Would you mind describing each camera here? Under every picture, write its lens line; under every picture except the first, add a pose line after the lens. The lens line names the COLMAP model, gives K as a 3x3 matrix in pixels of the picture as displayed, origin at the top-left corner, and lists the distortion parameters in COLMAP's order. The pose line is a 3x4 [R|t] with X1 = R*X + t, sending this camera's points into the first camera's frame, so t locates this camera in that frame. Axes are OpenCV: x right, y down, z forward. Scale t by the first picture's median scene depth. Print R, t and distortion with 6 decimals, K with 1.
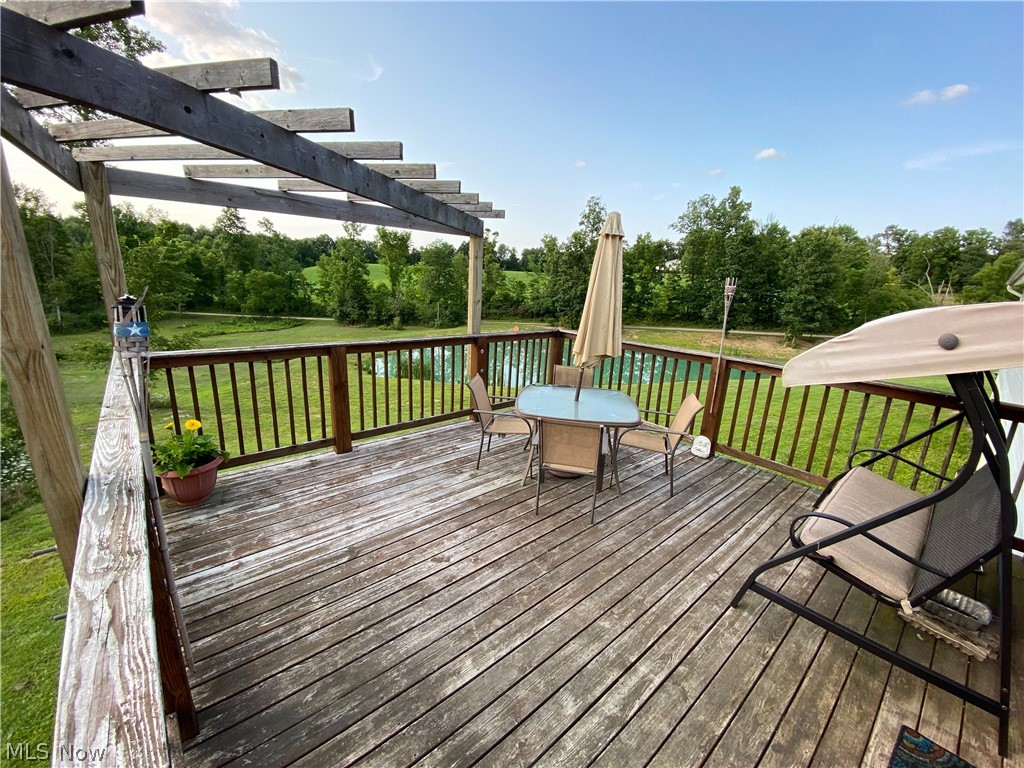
lens RADIAL K [[437.9, 0, 513.9], [0, 437.9, 398.0], [0, 0, 1]] dist [0.000066, -0.000105]
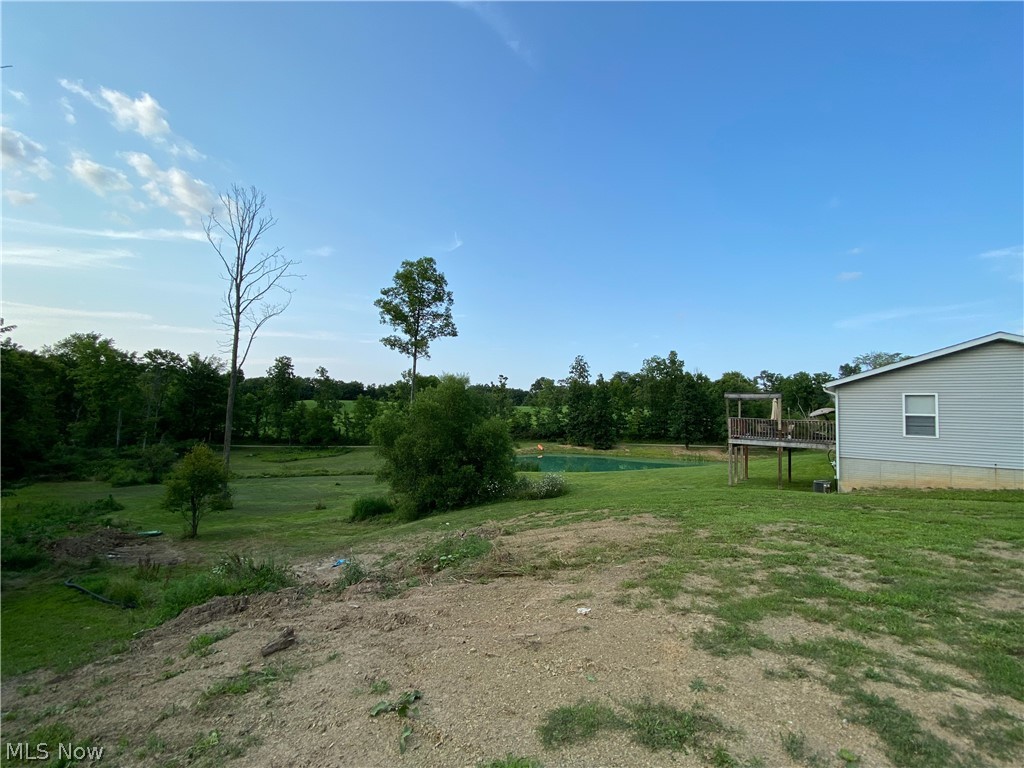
lens RADIAL K [[411.5, 0, 512.0], [0, 411.5, 384.0], [0, 0, 1]] dist [0.000178, -0.000006]
pose [[0.990677, 0.003036, 0.136198, -0.207494], [0.041169, 0.946337, -0.320549, 0.051693], [-0.129863, 0.323168, 0.937389, -0.195145]]
